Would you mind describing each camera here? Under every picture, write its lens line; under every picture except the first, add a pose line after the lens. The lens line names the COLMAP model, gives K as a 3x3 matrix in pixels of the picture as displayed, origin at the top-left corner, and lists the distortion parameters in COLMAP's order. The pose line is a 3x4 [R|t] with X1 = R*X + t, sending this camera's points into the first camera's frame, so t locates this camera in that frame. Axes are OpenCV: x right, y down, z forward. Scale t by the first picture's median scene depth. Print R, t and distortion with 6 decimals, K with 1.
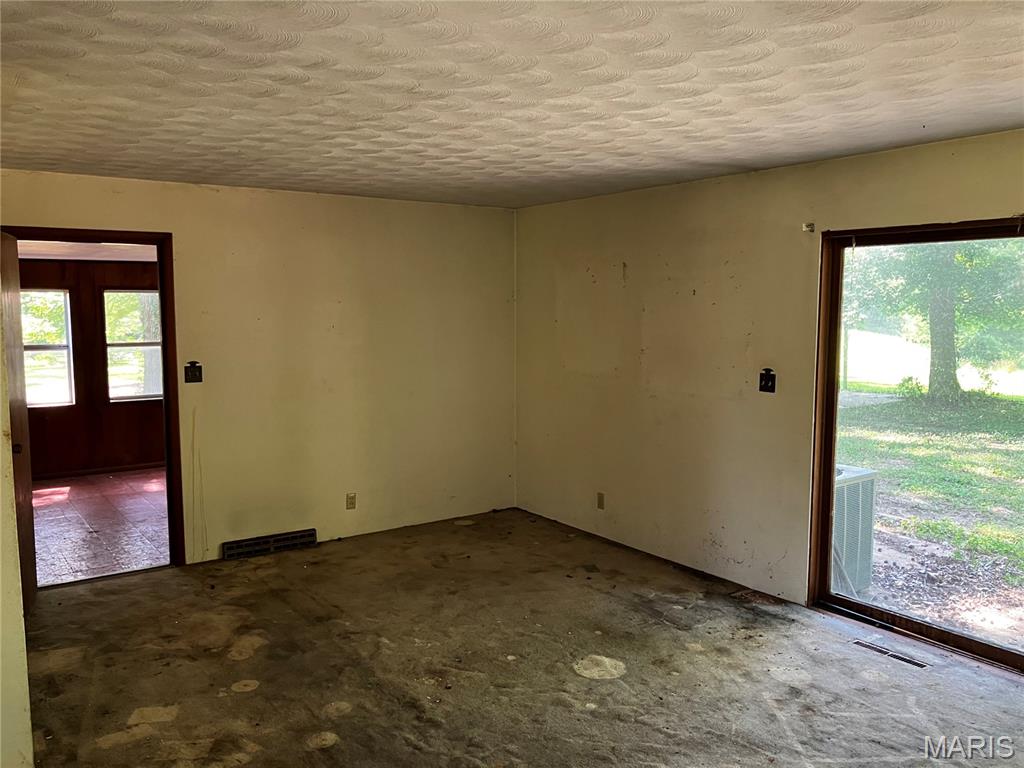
lens RADIAL K [[835.1, 0, 512.0], [0, 835.1, 384.0], [0, 0, 1]] dist [0.070550, -0.119078]
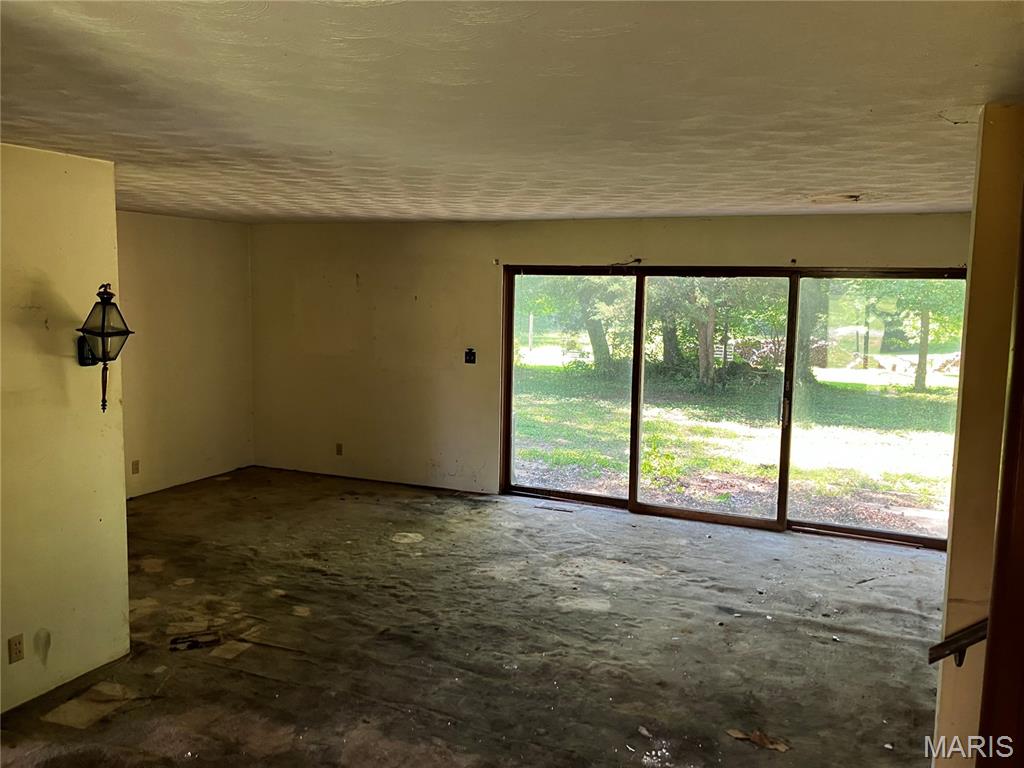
lens RADIAL K [[835.1, 0, 512.0], [0, 835.1, 384.0], [0, 0, 1]] dist [0.070550, -0.119078]
pose [[0.856235, -0.043401, 0.514760, -0.477587], [0.031571, 0.998998, 0.031713, 0.000987], [-0.515620, -0.010902, 0.856748, -0.414001]]
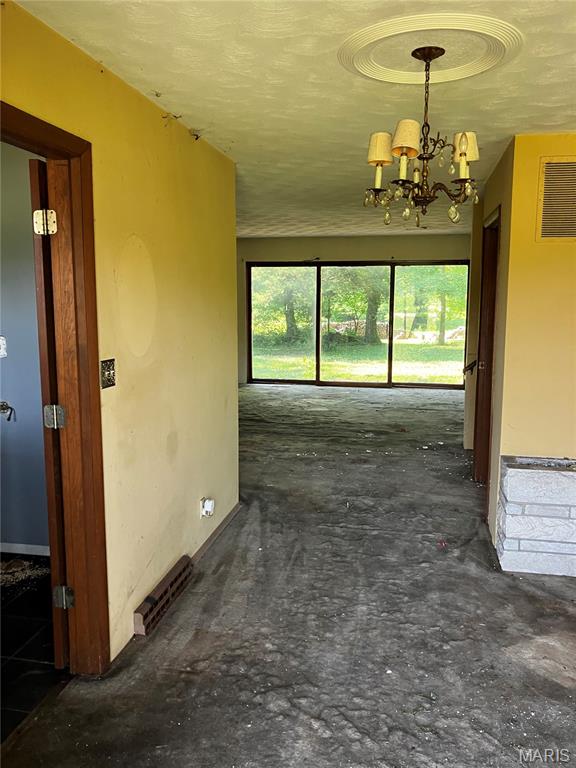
lens RADIAL K [[626.3, 0, 288.0], [0, 626.3, 384.0], [0, 0, 1]] dist [0.070550, -0.119078]
pose [[0.722341, -0.097774, 0.684590, -1.185123], [0.066294, 0.995186, 0.072184, 0.116277], [-0.688352, -0.006757, 0.725345, -0.817324]]
